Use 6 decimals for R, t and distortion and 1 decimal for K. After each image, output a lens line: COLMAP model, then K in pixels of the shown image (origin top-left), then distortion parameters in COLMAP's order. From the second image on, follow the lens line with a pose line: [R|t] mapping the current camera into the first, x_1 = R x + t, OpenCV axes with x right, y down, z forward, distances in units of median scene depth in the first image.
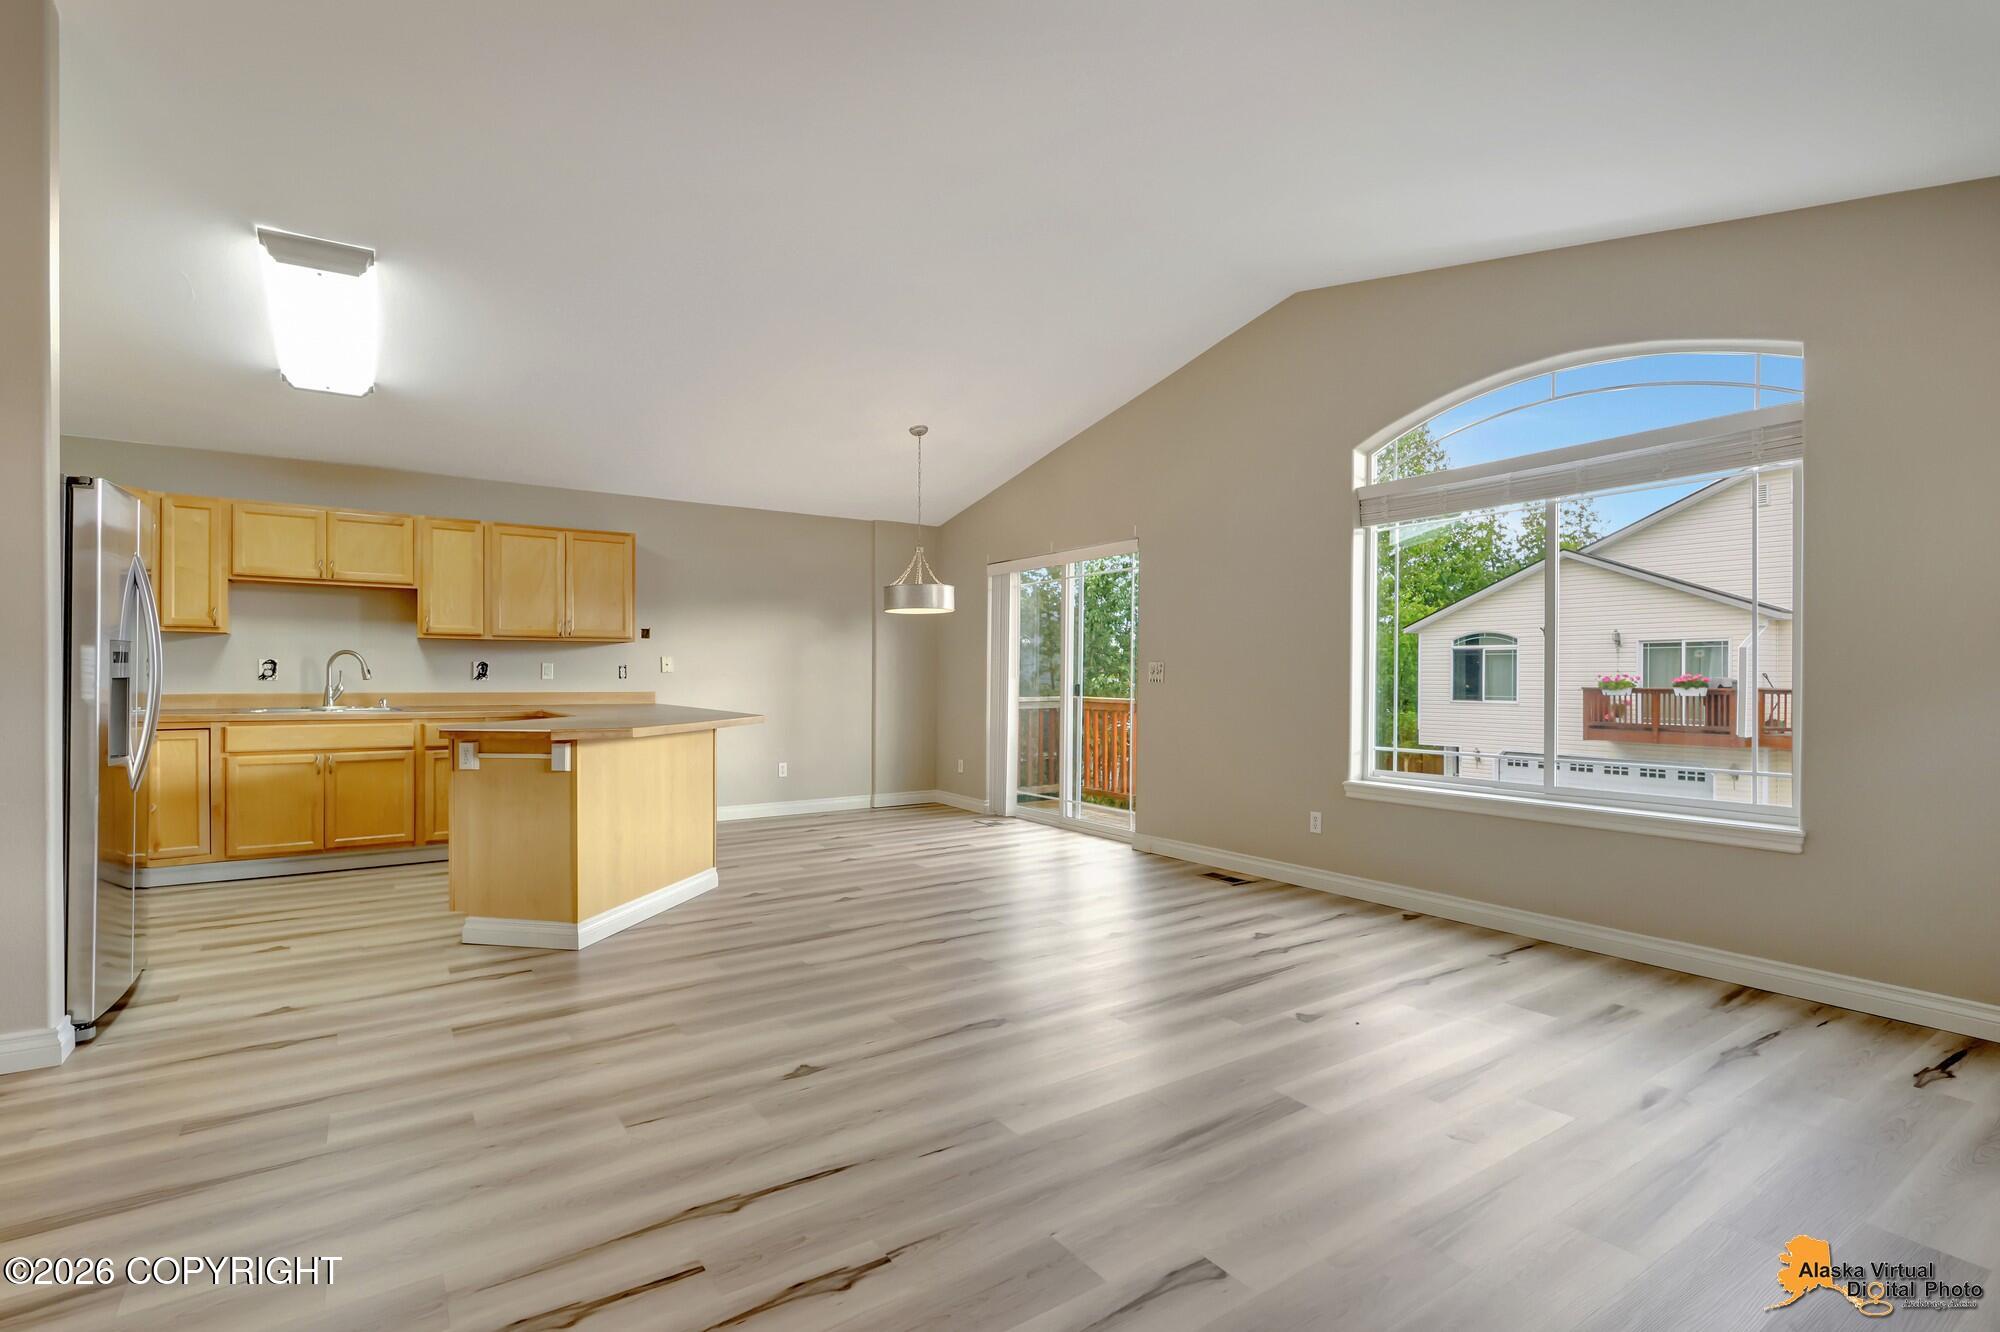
lens RADIAL K [[903.9, 0, 992.6], [0, 903.9, 683.1], [0, 0, 1]] dist [-0.001830, 0.022728]
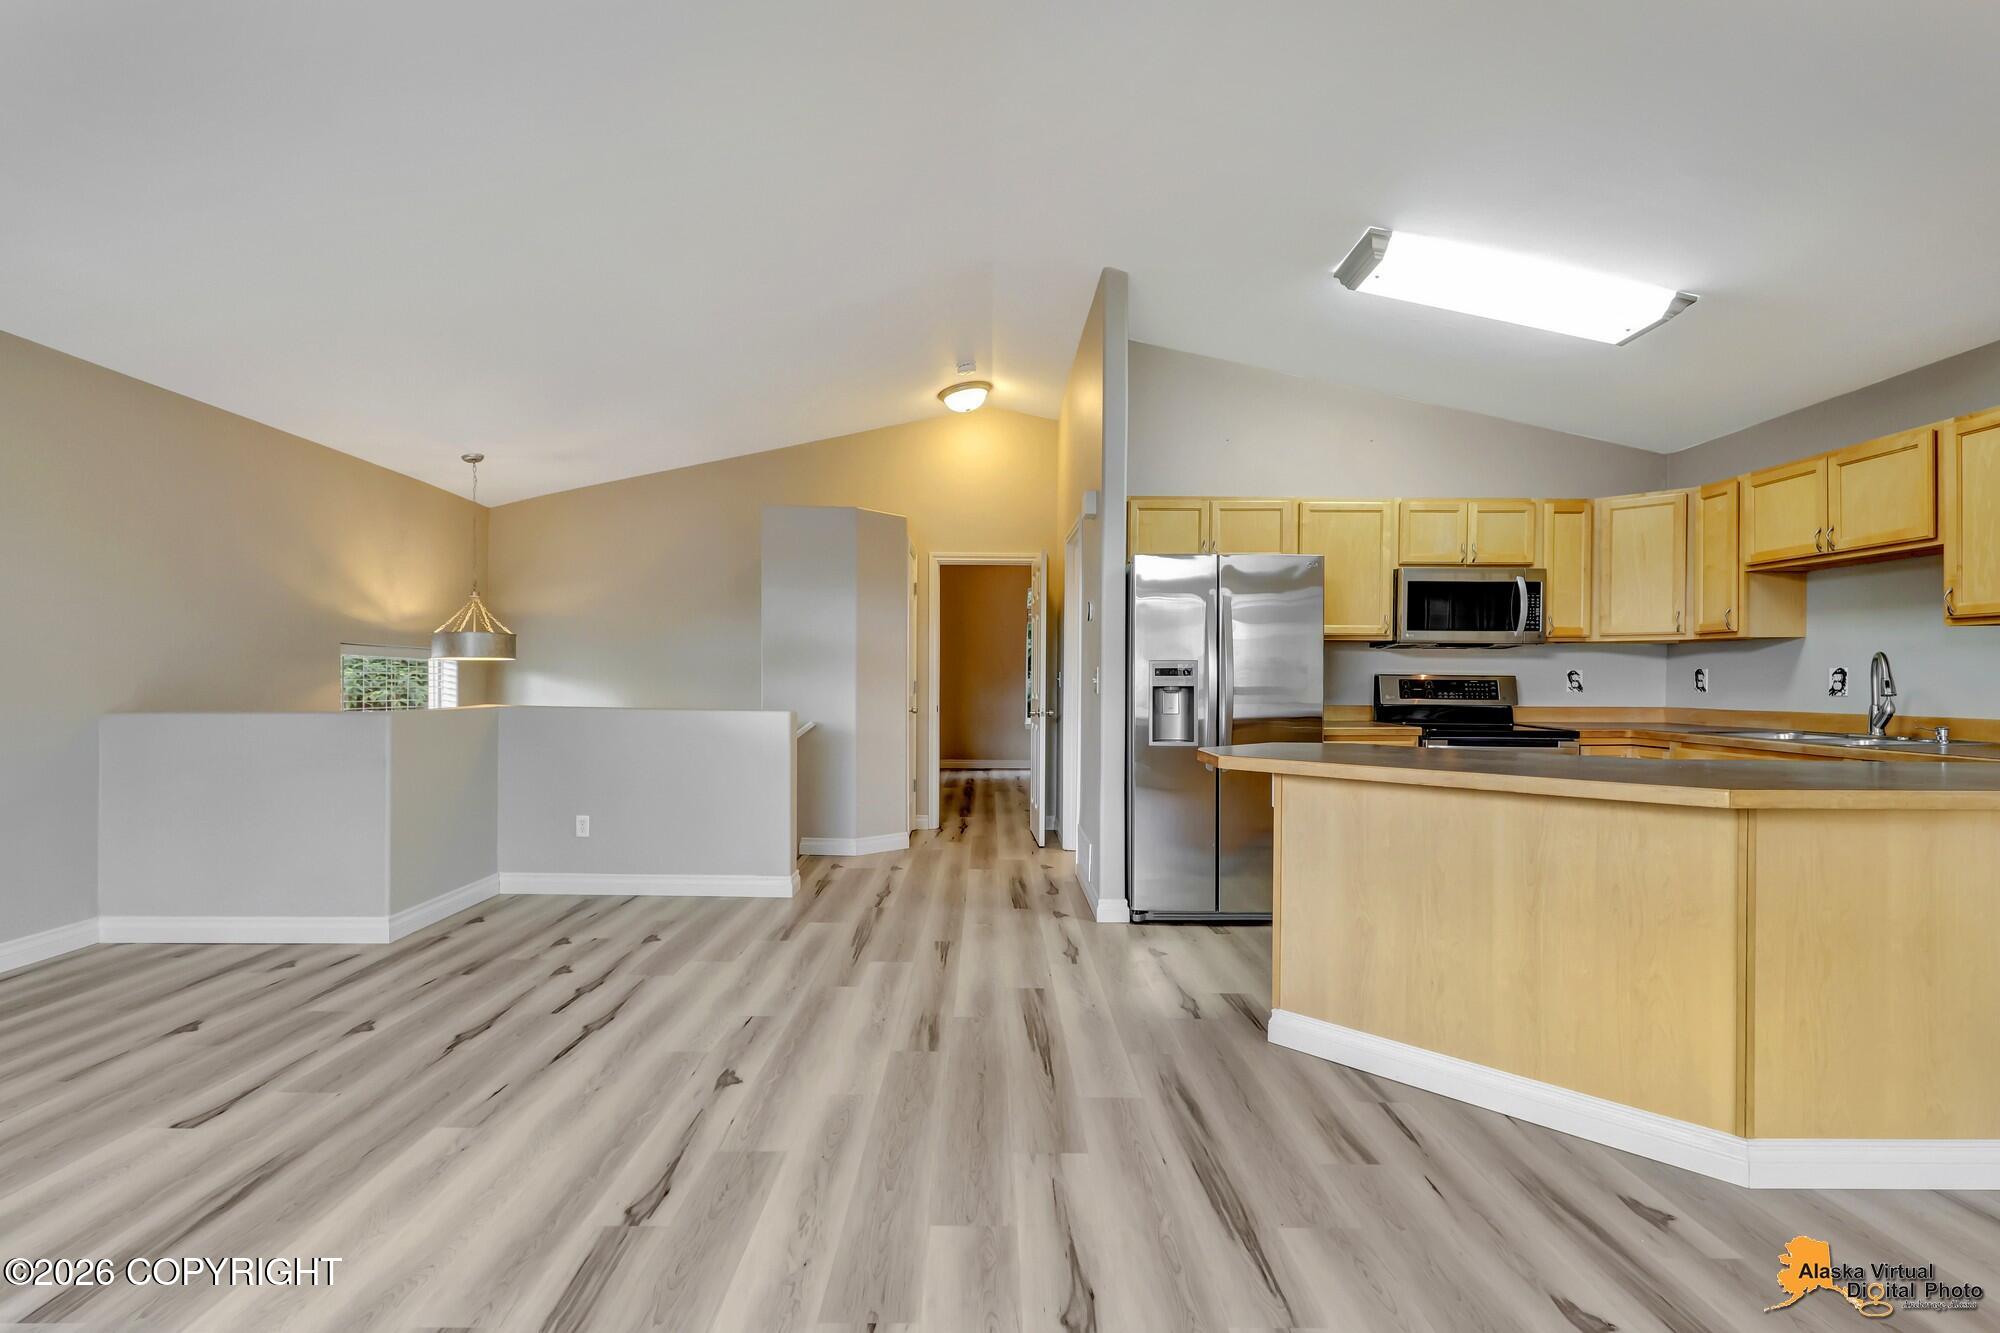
lens RADIAL K [[931.5, 0, 1000.4], [0, 931.5, 684.0], [0, 0, 1]] dist [0.002527, -0.000371]
pose [[-0.547582, -0.004381, -0.836740, 0.253672], [-0.014709, 0.999882, 0.004391, -0.006510], [0.836622, 0.014711, -0.547582, 0.947203]]
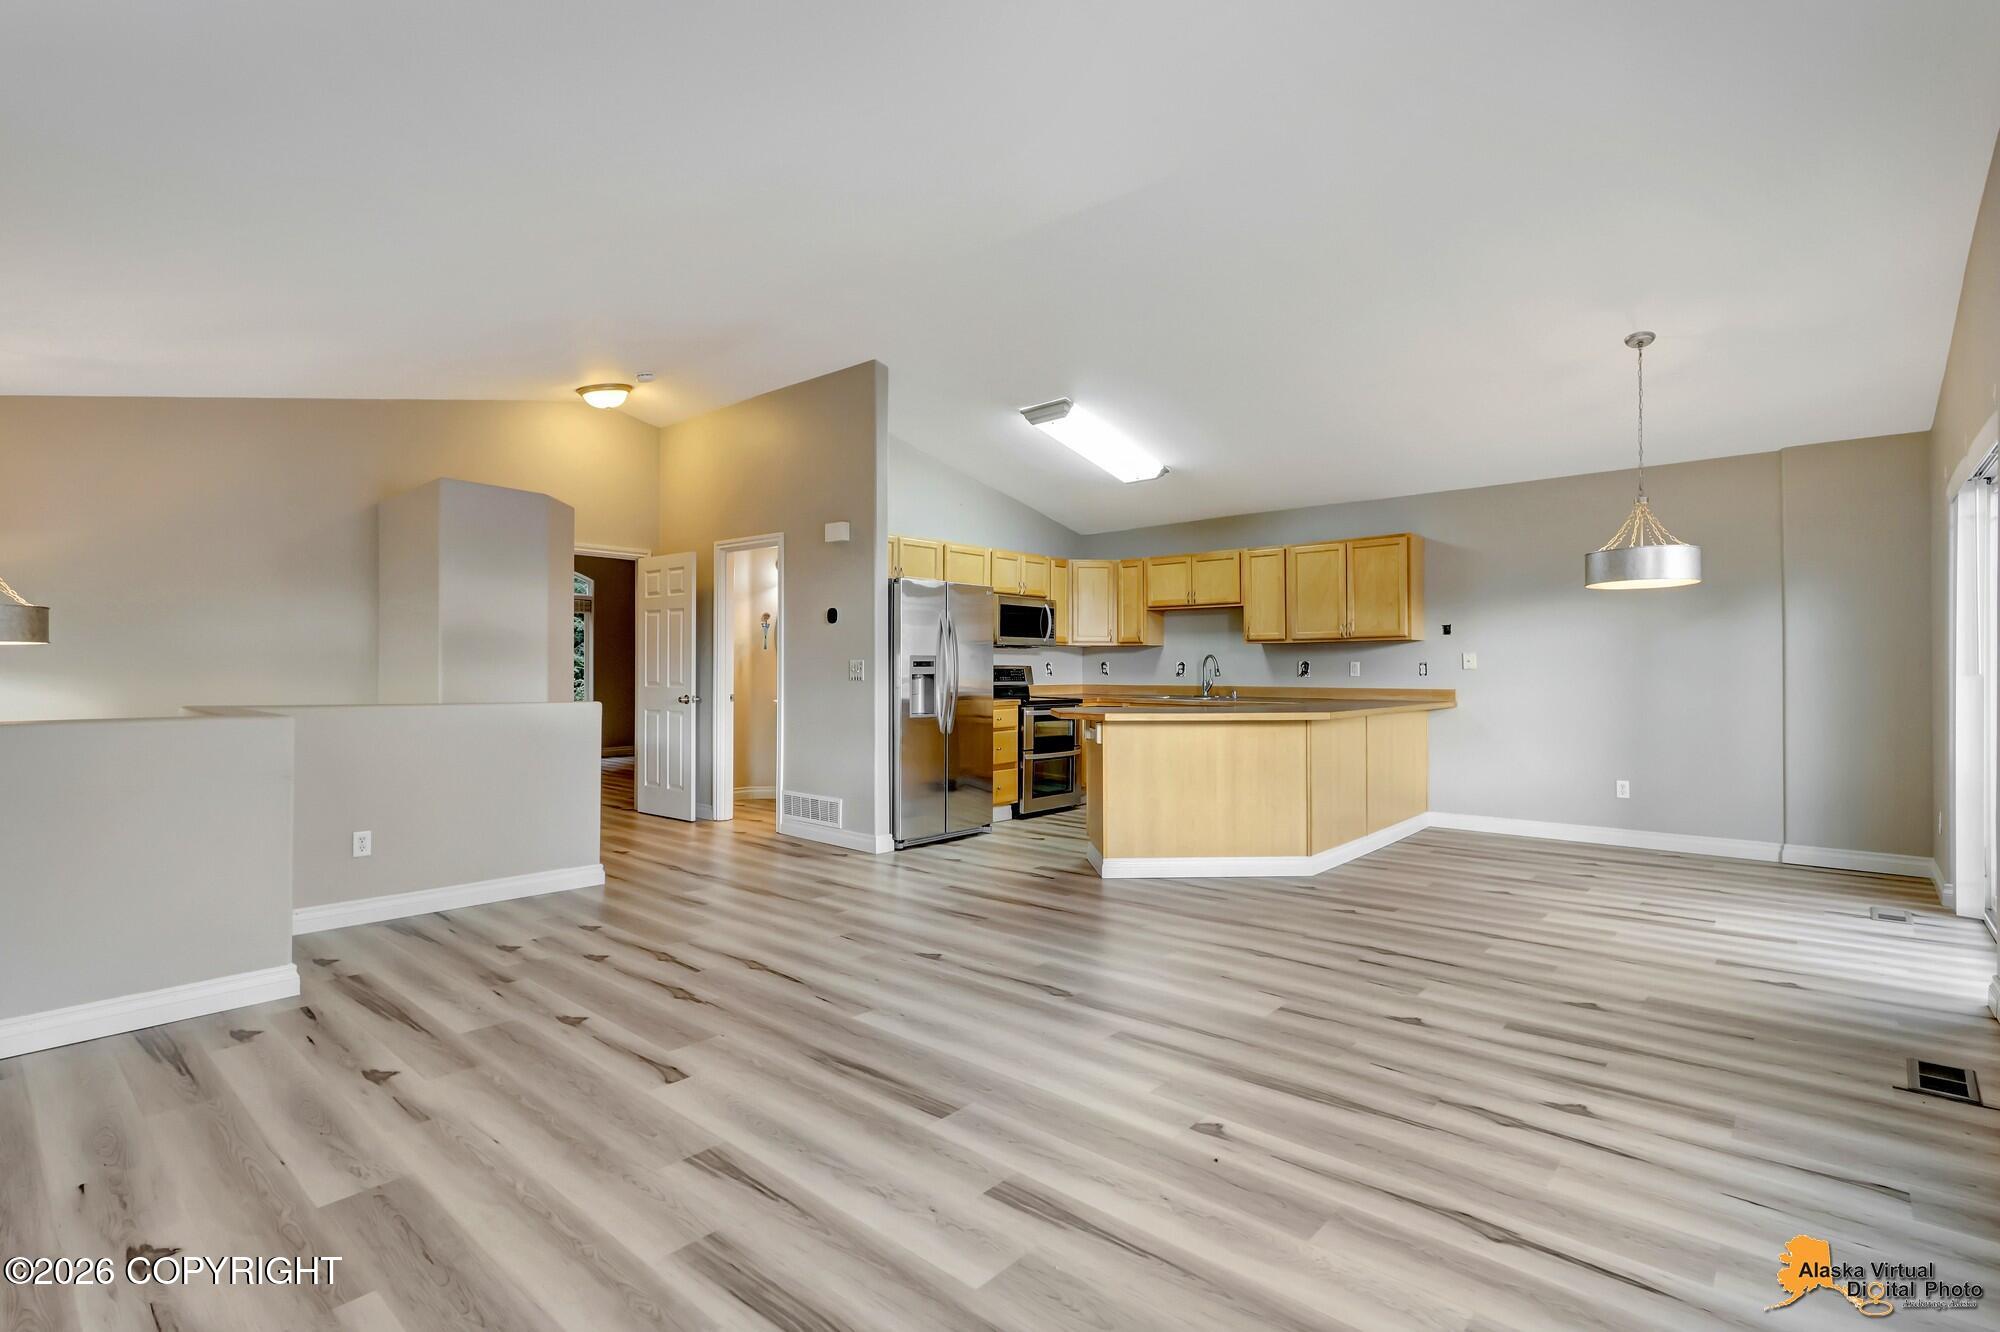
lens RADIAL K [[931.1, 0, 1014.3], [0, 931.1, 654.5], [0, 0, 1]] dist [0.004061, 0.000099]
pose [[0.270089, -0.021199, -0.962602, 0.638665], [-0.007340, 0.999683, -0.024075, -0.000259], [0.962807, 0.013568, 0.269847, 0.385503]]
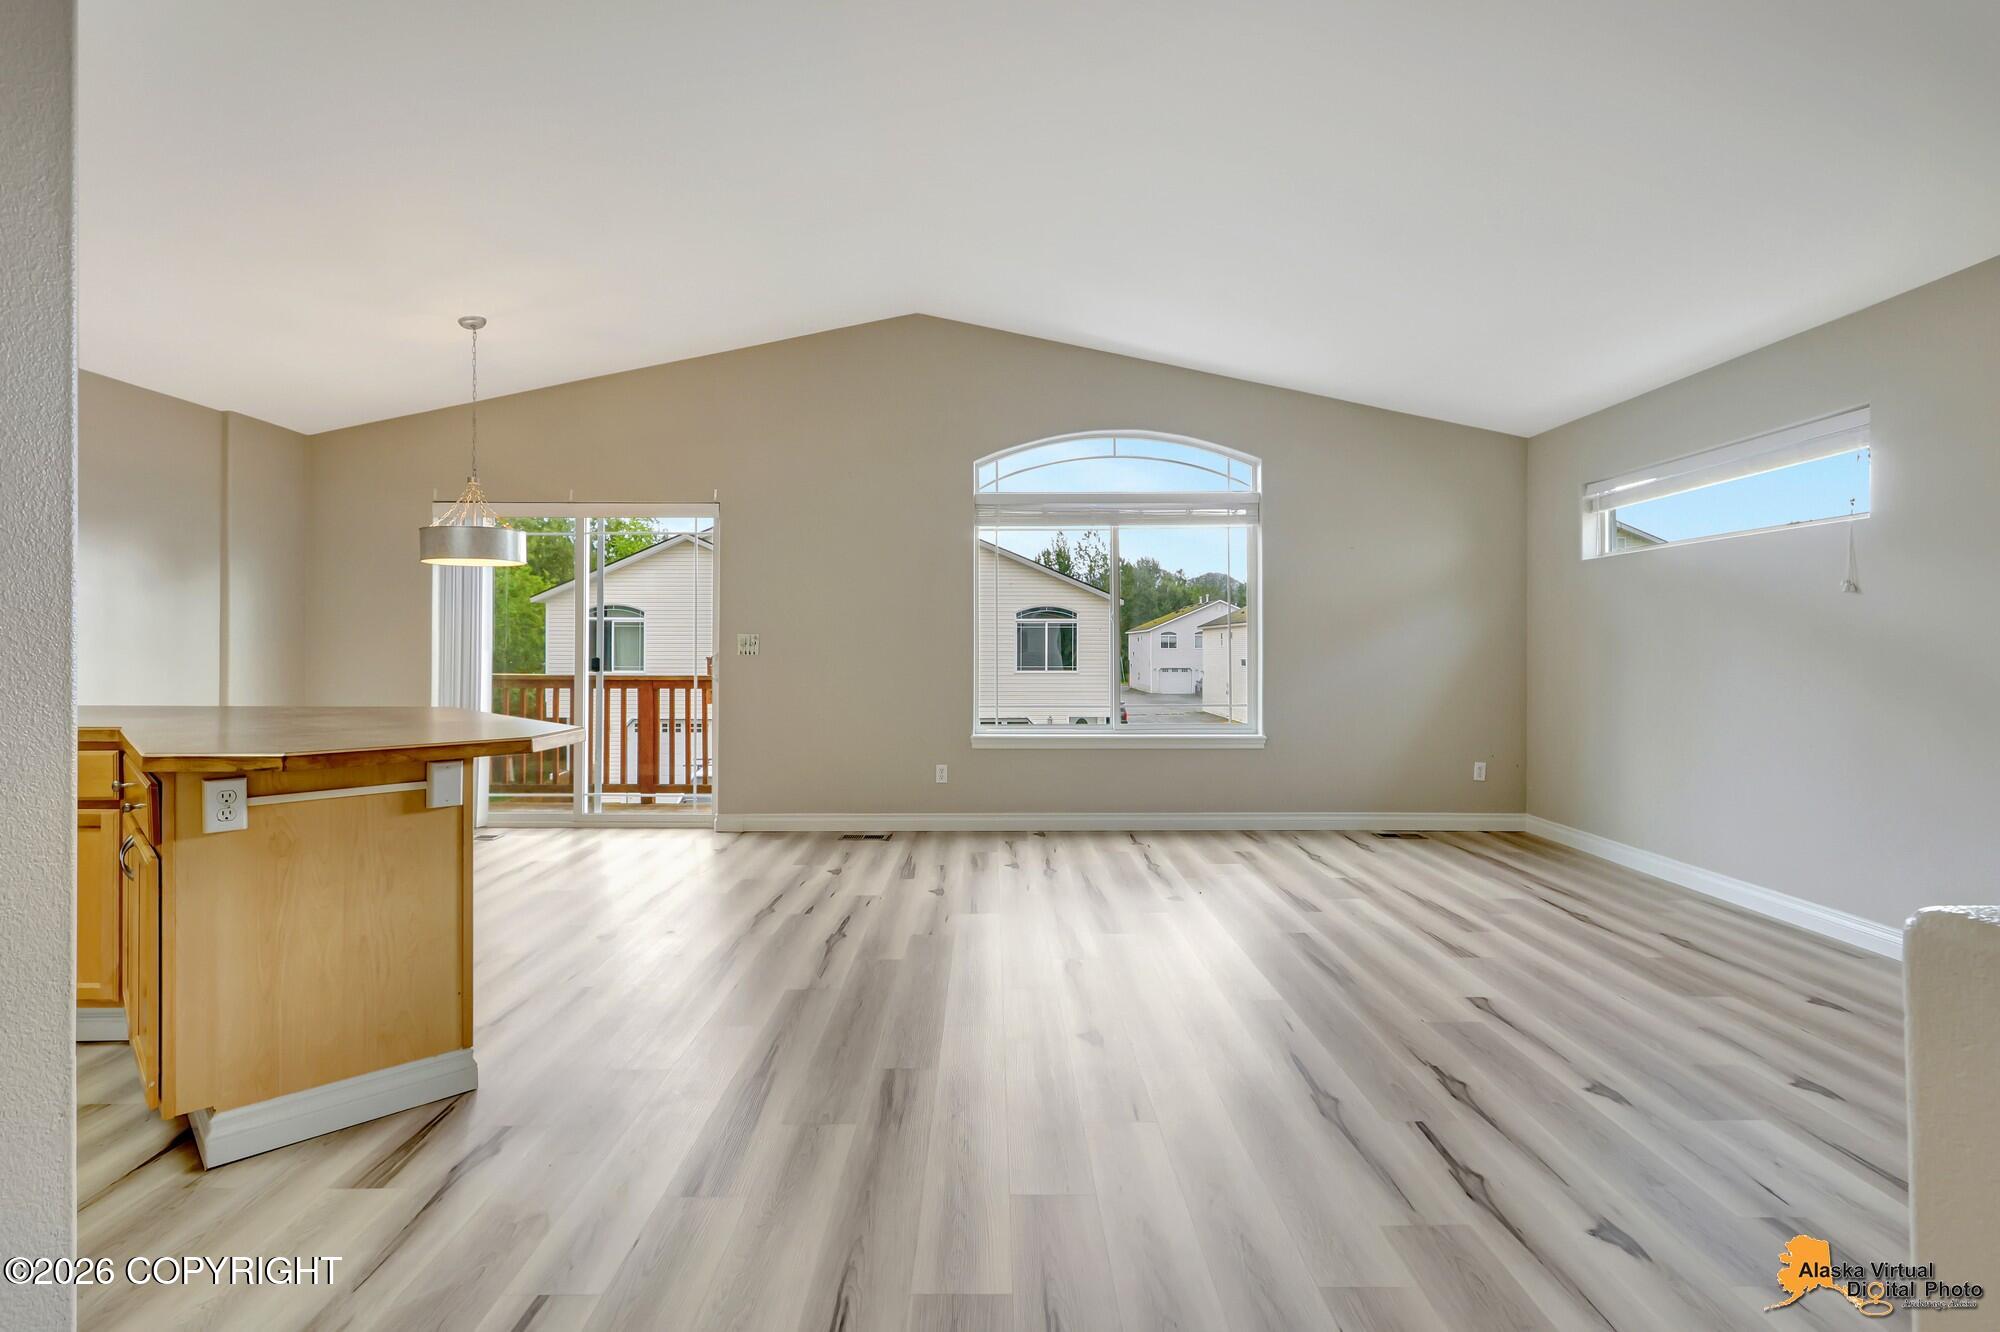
lens RADIAL K [[948.5, 0, 969.9], [0, 948.5, 643.3], [0, 0, 1]] dist [-0.001162, -0.000285]
pose [[0.576256, 0.001329, 0.817268, -0.610506], [0.008095, 0.999940, -0.007334, -0.004666], [-0.817229, 0.010842, 0.576210, 0.259845]]
